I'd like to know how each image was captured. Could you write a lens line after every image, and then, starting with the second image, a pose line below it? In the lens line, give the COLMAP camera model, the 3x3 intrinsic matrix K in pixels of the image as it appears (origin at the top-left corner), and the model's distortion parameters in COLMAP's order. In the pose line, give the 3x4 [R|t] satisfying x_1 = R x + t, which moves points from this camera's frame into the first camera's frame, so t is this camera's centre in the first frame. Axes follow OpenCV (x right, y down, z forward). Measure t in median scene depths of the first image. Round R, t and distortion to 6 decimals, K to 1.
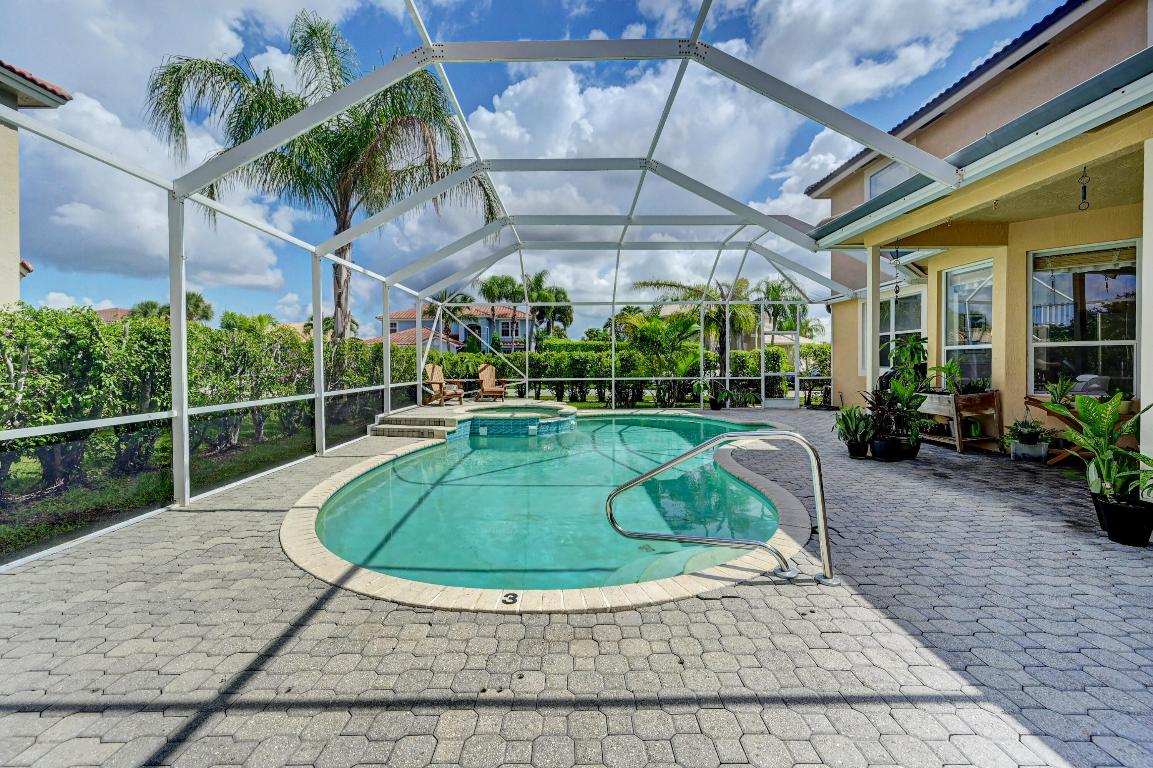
lens RADIAL K [[466.9, 0, 572.6], [0, 466.9, 360.8], [0, 0, 1]] dist [-0.001018, -0.000024]
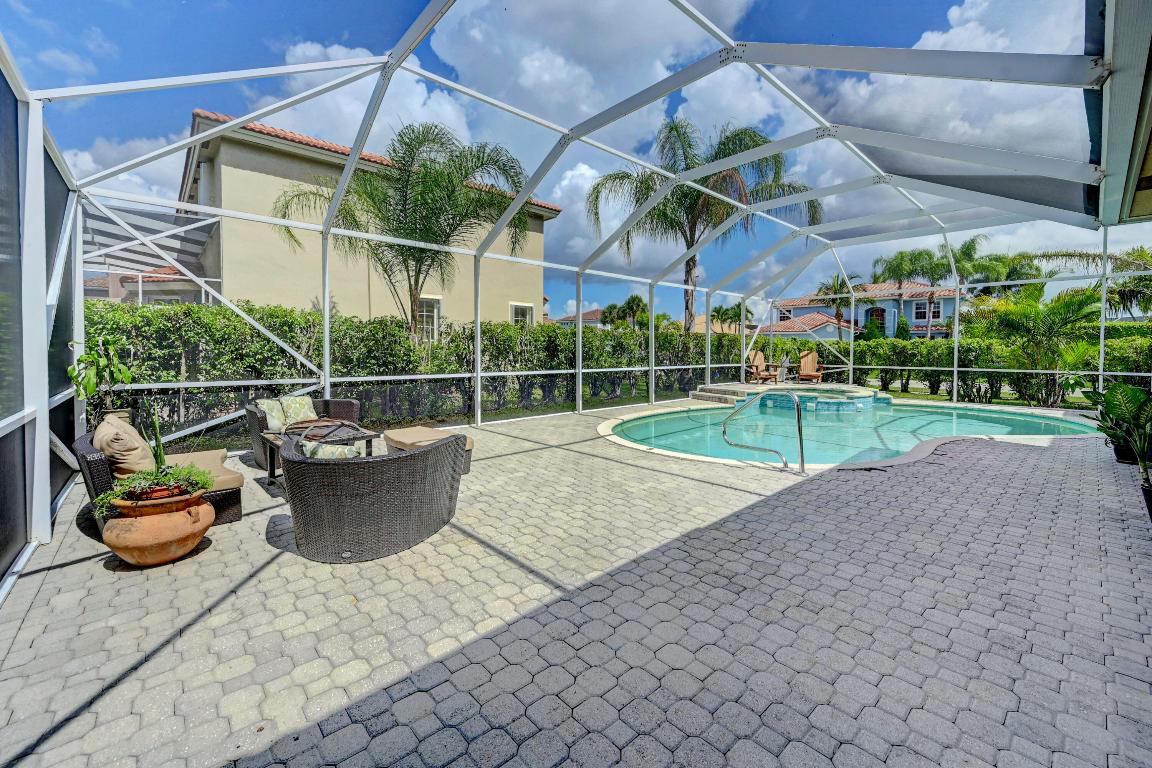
lens RADIAL K [[466.5, 0, 572.1], [0, 466.5, 360.8], [0, 0, 1]] dist [-0.001018, -0.000024]
pose [[0.669580, 0.028783, -0.742182, 0.377583], [-0.006703, 0.999442, 0.032713, -0.004363], [0.742710, -0.016929, 0.669399, -0.248243]]
